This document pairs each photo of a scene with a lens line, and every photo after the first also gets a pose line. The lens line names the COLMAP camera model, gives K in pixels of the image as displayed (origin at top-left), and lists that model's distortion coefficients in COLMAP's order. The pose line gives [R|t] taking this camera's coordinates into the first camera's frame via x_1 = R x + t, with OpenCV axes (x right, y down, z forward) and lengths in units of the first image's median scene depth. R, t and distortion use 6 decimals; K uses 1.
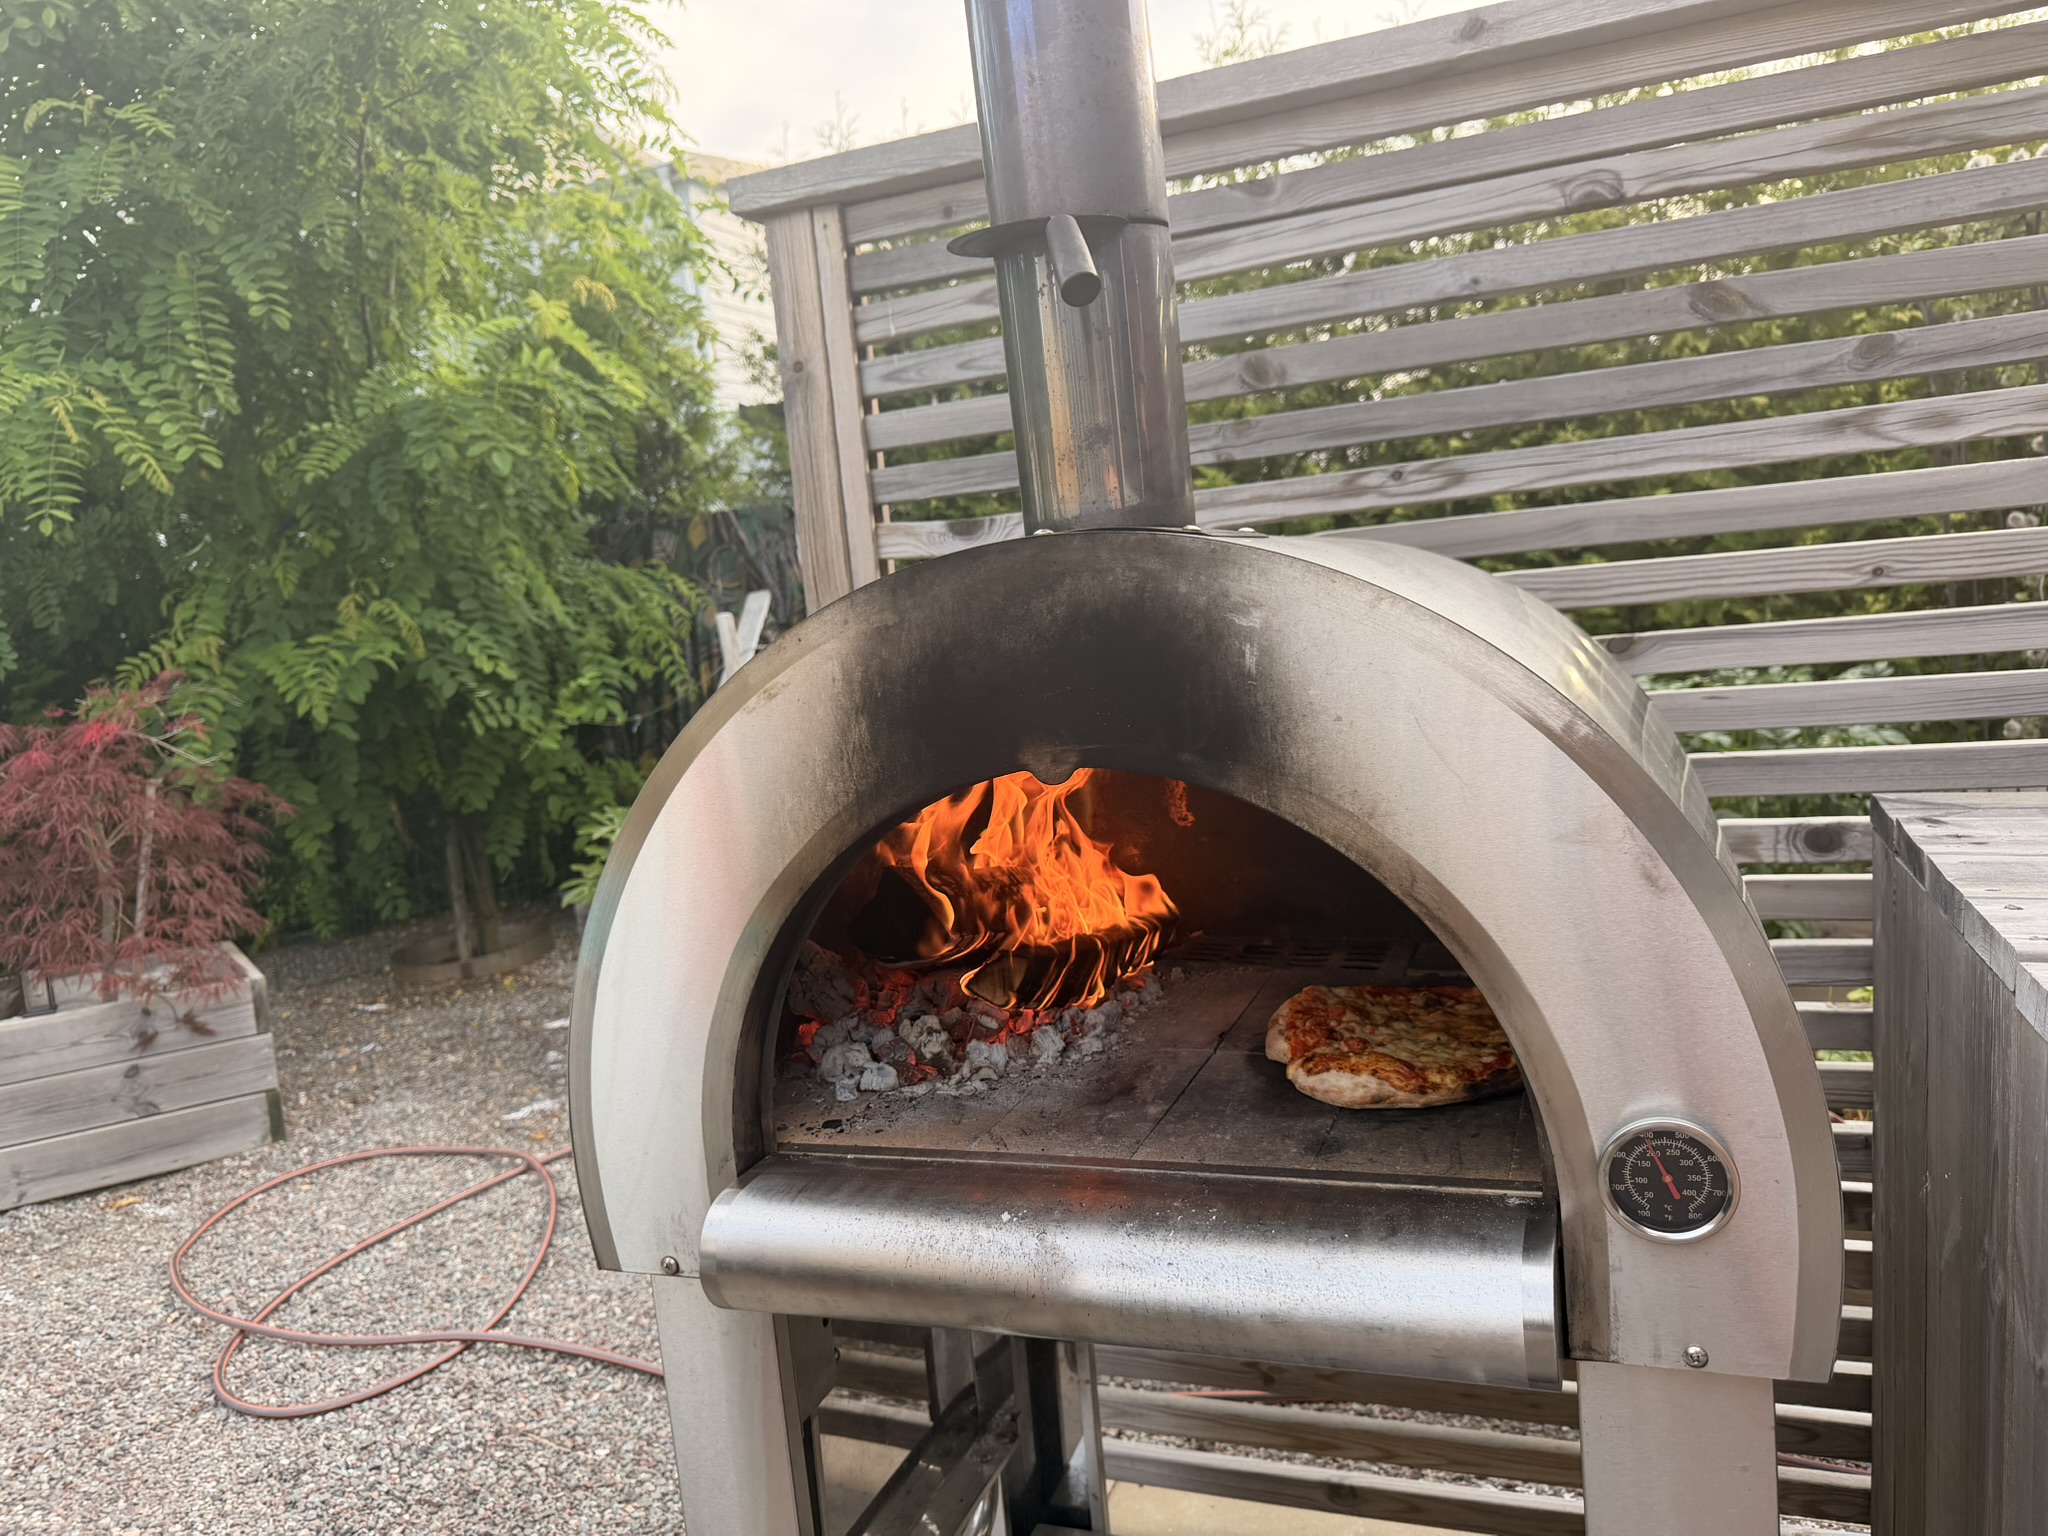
lens RADIAL K [[1437.3, 0, 1024.0], [0, 1437.3, 768.0], [0, 0, 1]] dist [-0.003507, -0.002774]
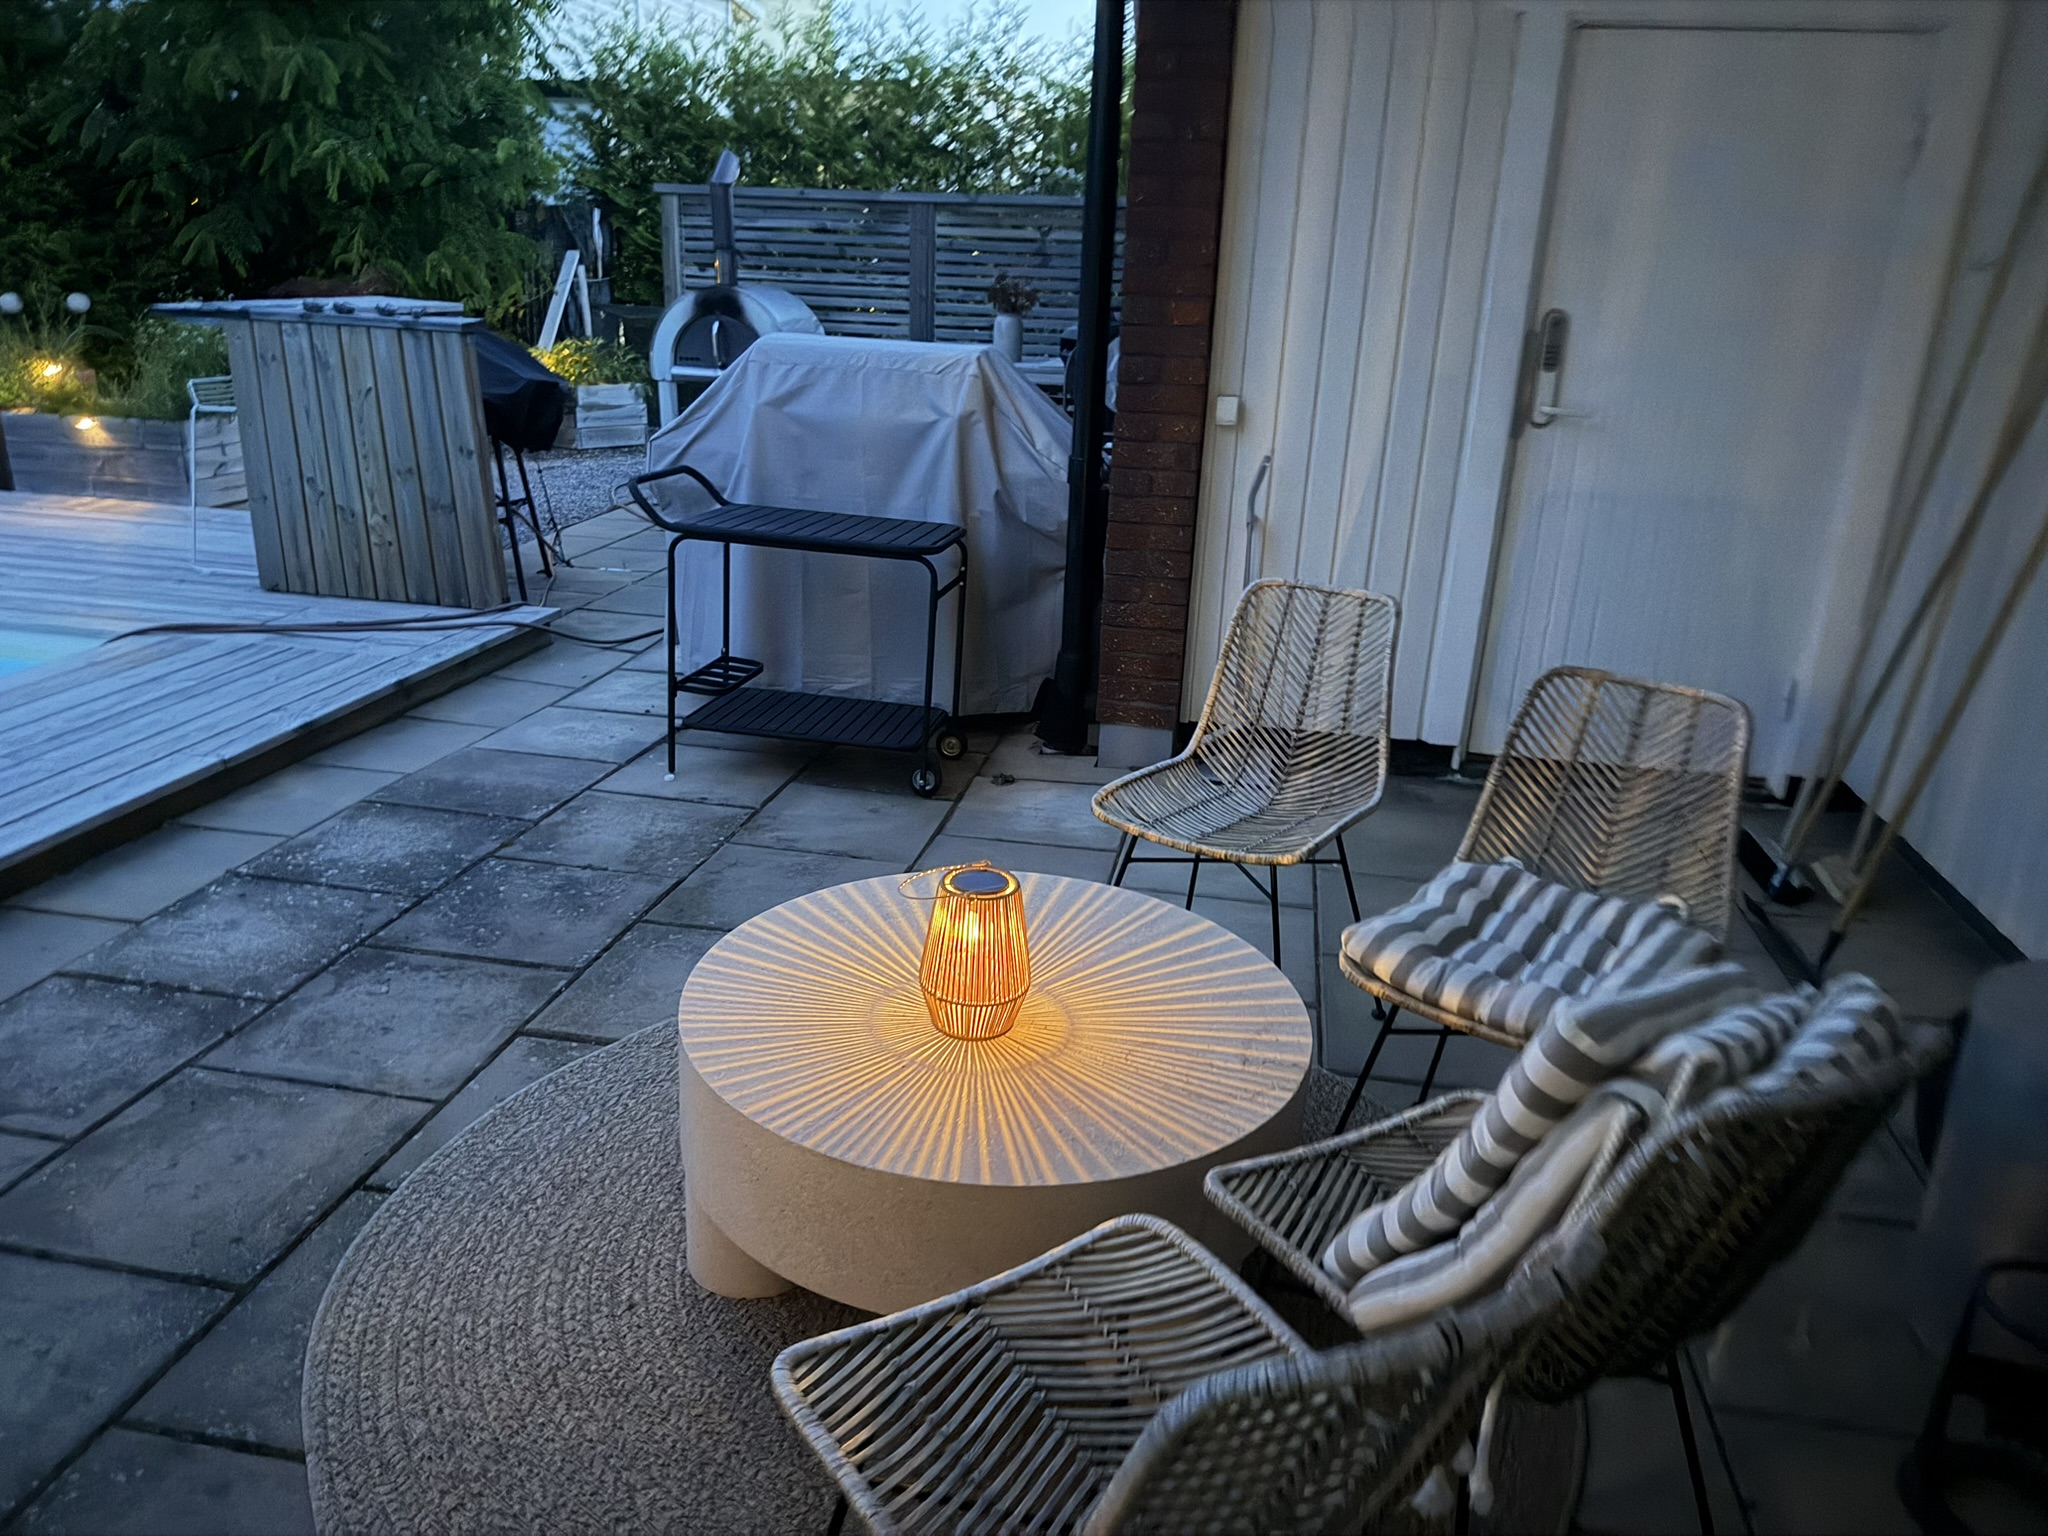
lens RADIAL K [[1437.3, 0, 1024.0], [0, 1437.3, 768.0], [0, 0, 1]] dist [-0.003507, -0.002774]
pose [[0.969472, 0.049115, 0.240232, -0.021679], [-0.101293, 0.972449, 0.209960, 0.094710], [-0.223301, -0.227884, 0.947737, -1.202476]]
